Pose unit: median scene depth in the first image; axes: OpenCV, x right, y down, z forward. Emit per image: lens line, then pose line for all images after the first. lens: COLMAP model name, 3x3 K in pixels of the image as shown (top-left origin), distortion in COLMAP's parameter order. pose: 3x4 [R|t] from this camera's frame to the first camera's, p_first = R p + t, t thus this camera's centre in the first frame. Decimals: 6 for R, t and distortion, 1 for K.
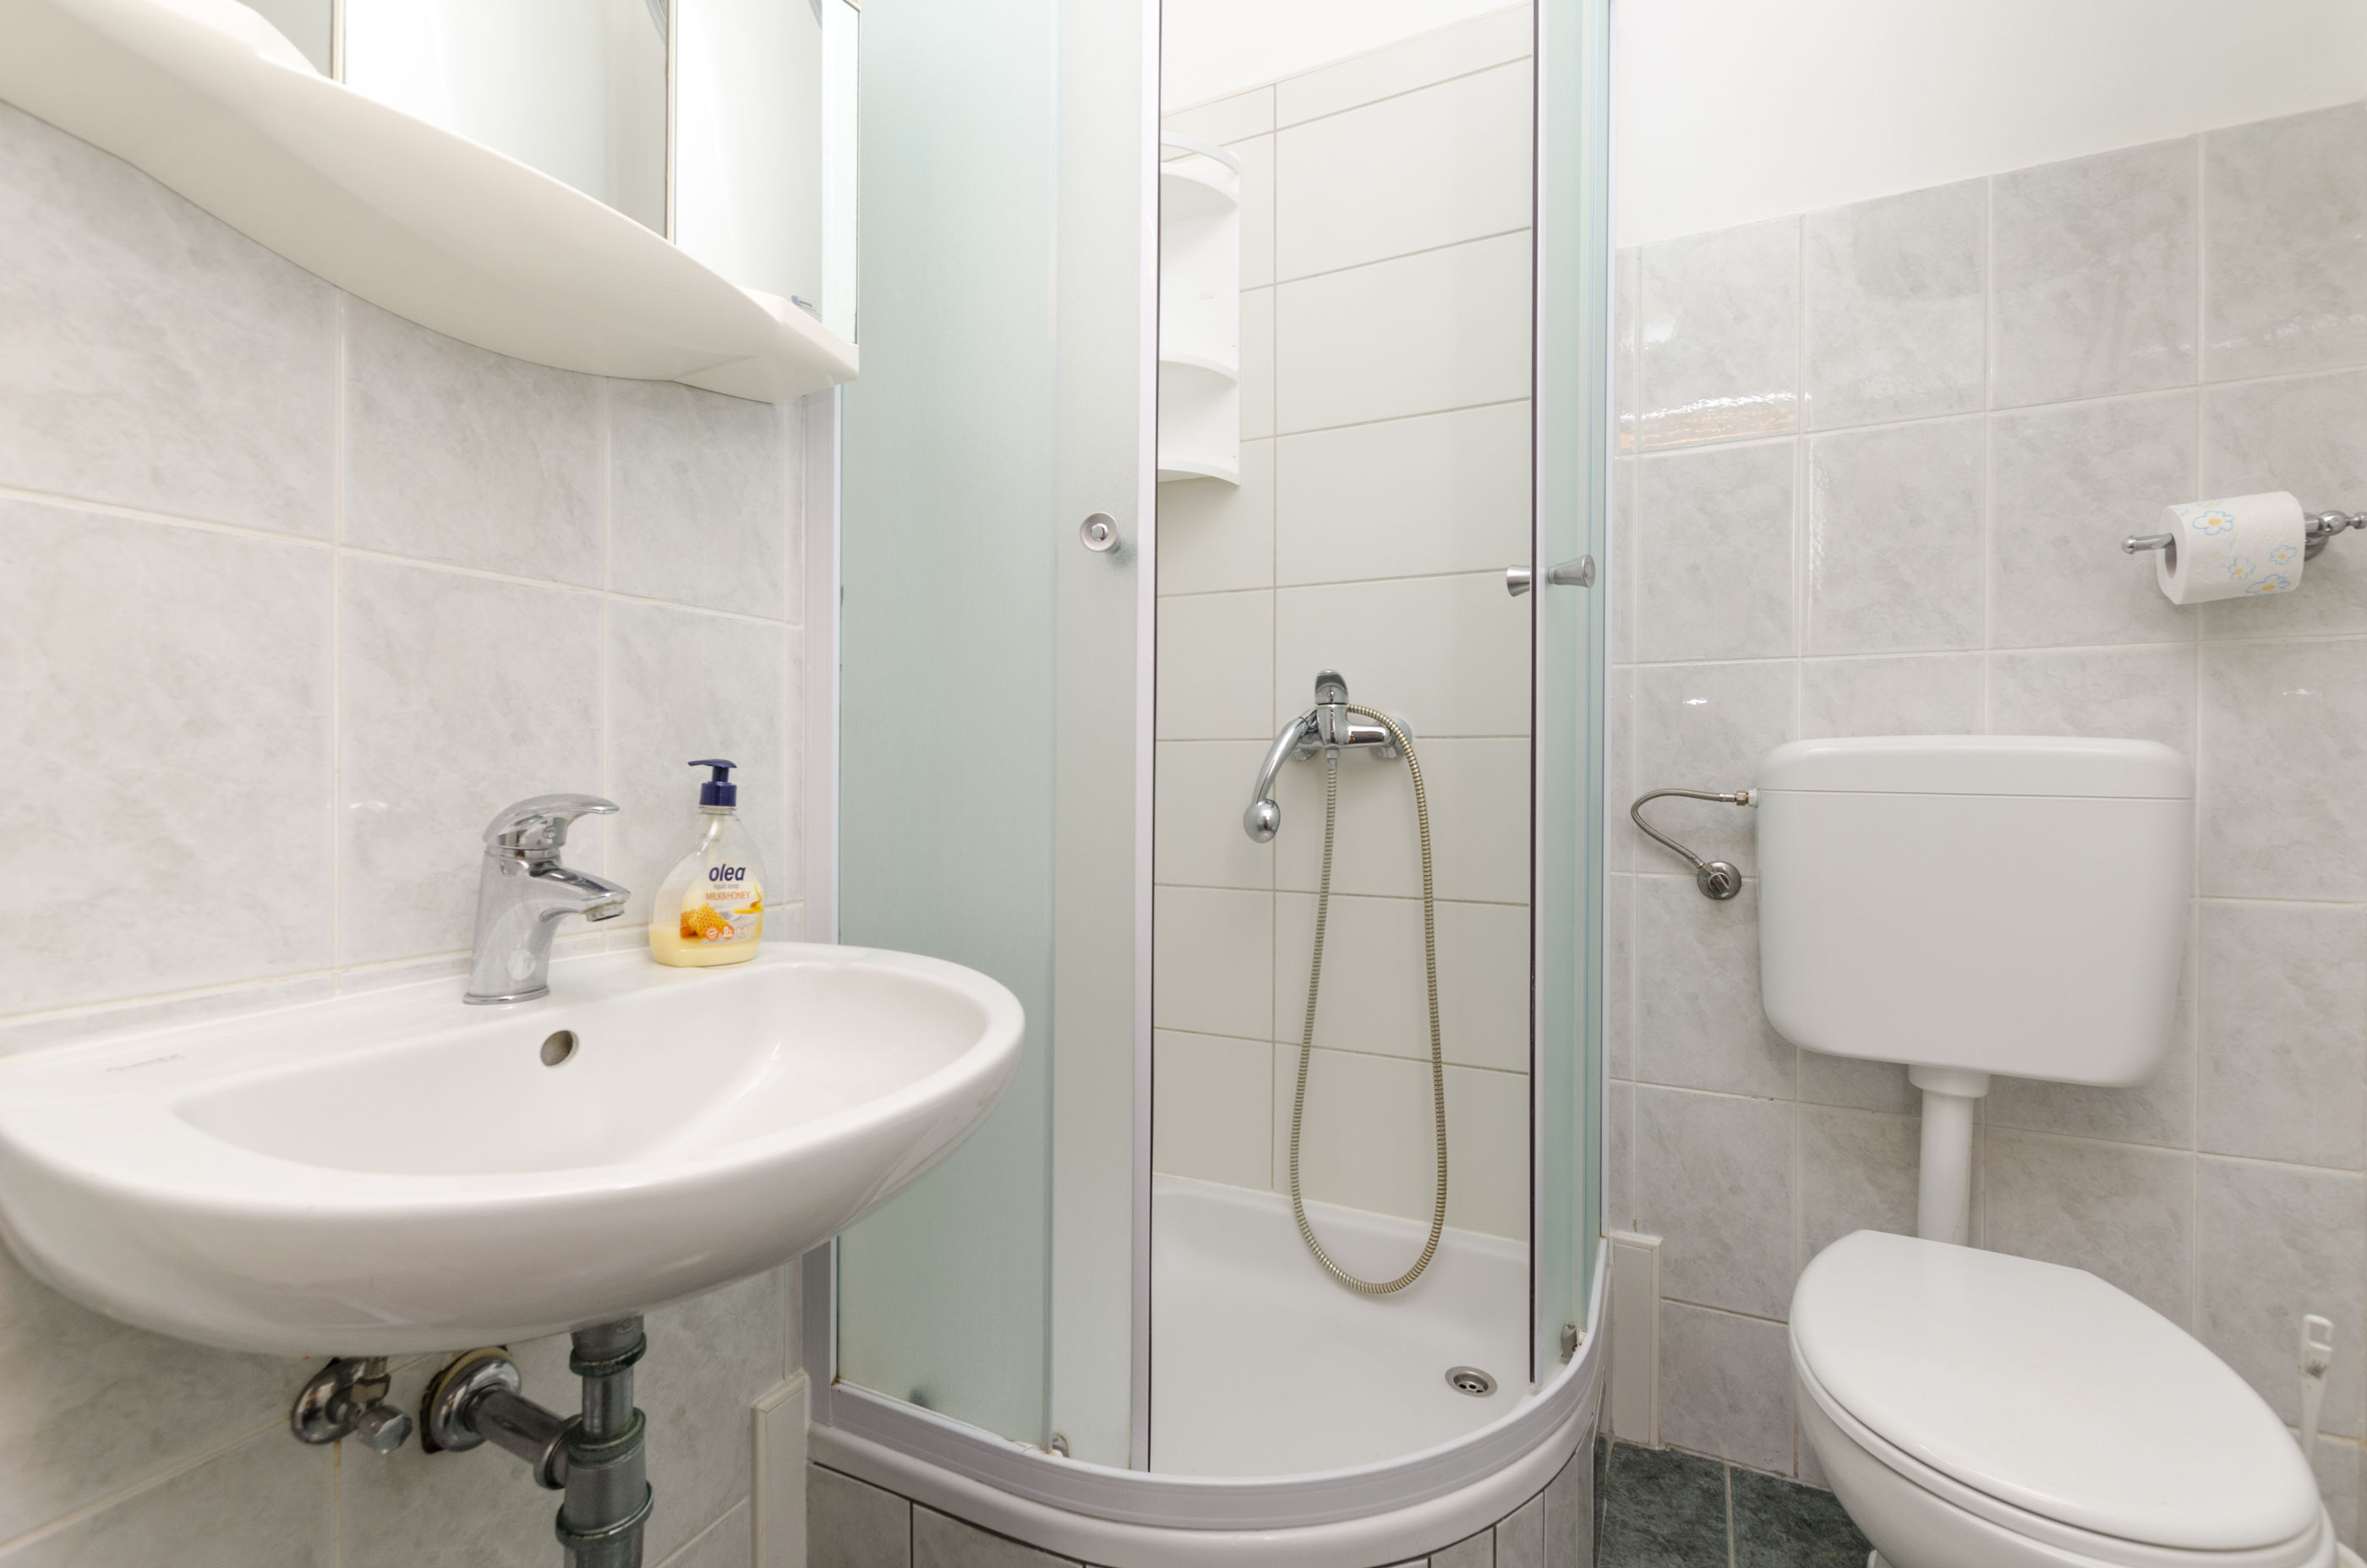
lens RADIAL K [[1045.8, 0, 1180.4], [0, 1045.8, 772.7], [0, 0, 1]] dist [0.012928, -0.004135]
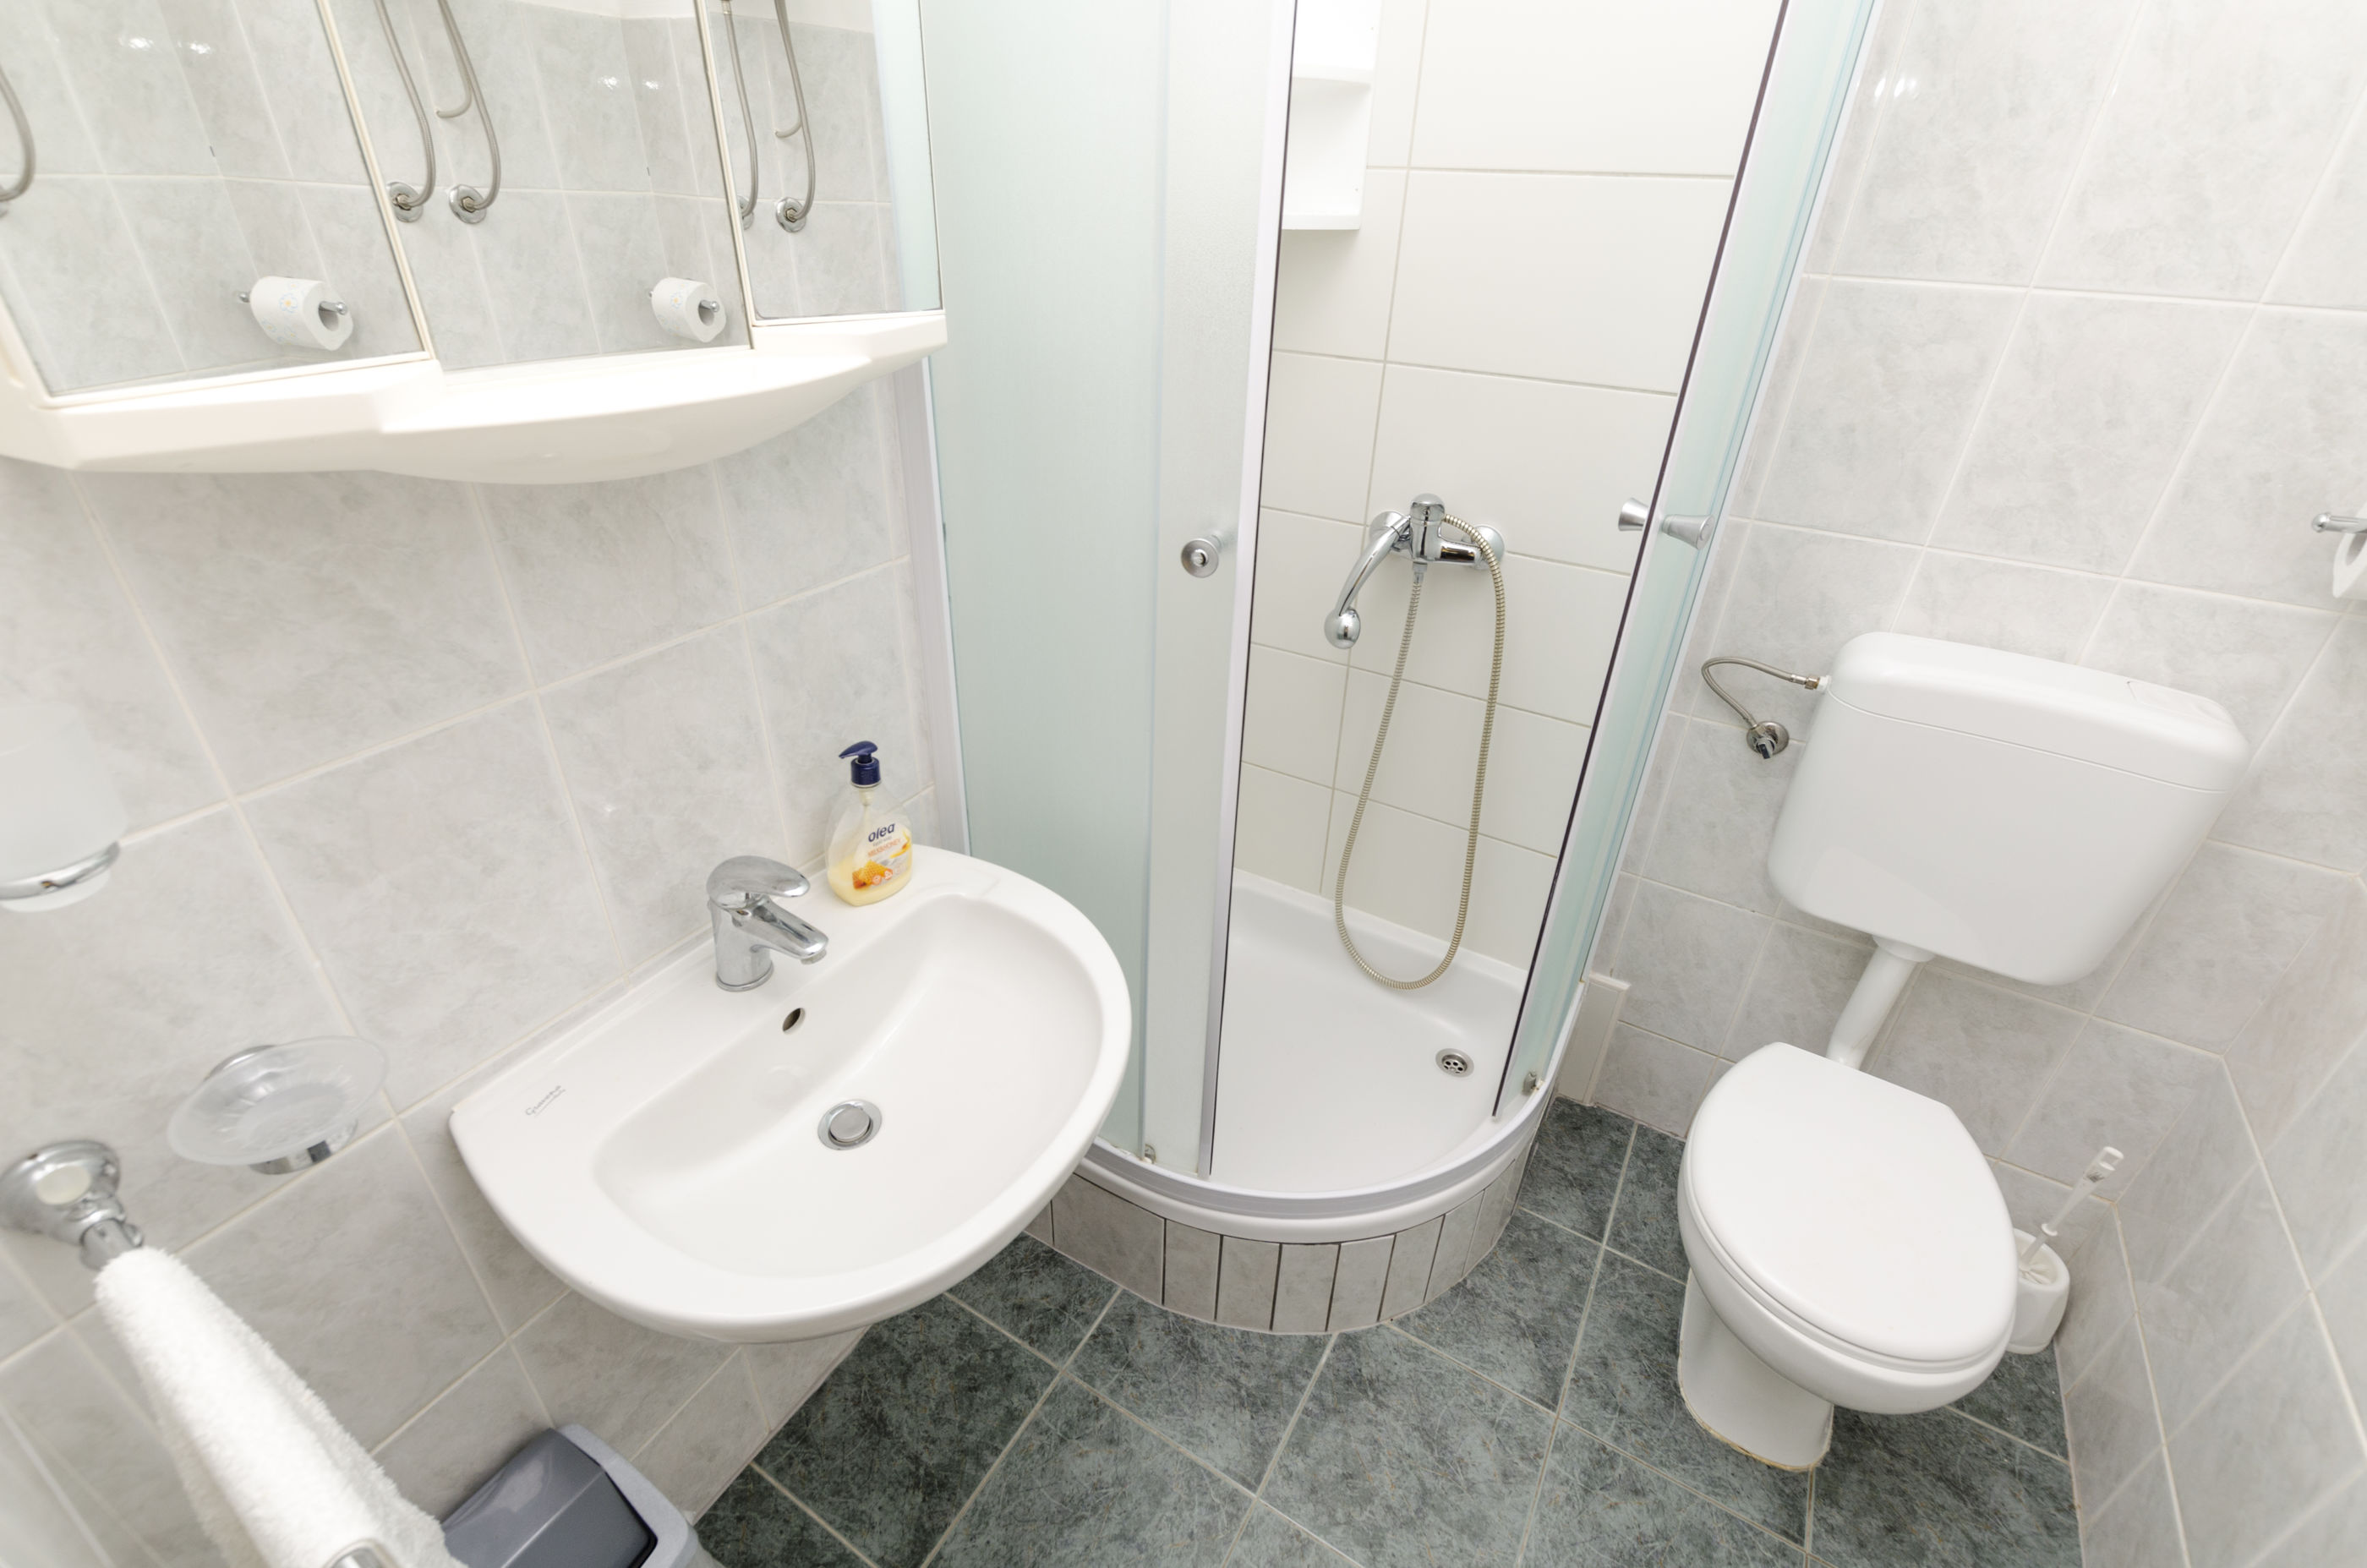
lens RADIAL K [[1045.8, 0, 1175.2], [0, 1045.8, 770.6], [0, 0, 1]] dist [0.012928, -0.004135]
pose [[0.996228, 0.062433, -0.060259, -0.019195], [-0.023378, 0.861915, 0.506514, -0.410746], [0.083562, -0.503195, 0.860123, 0.018769]]
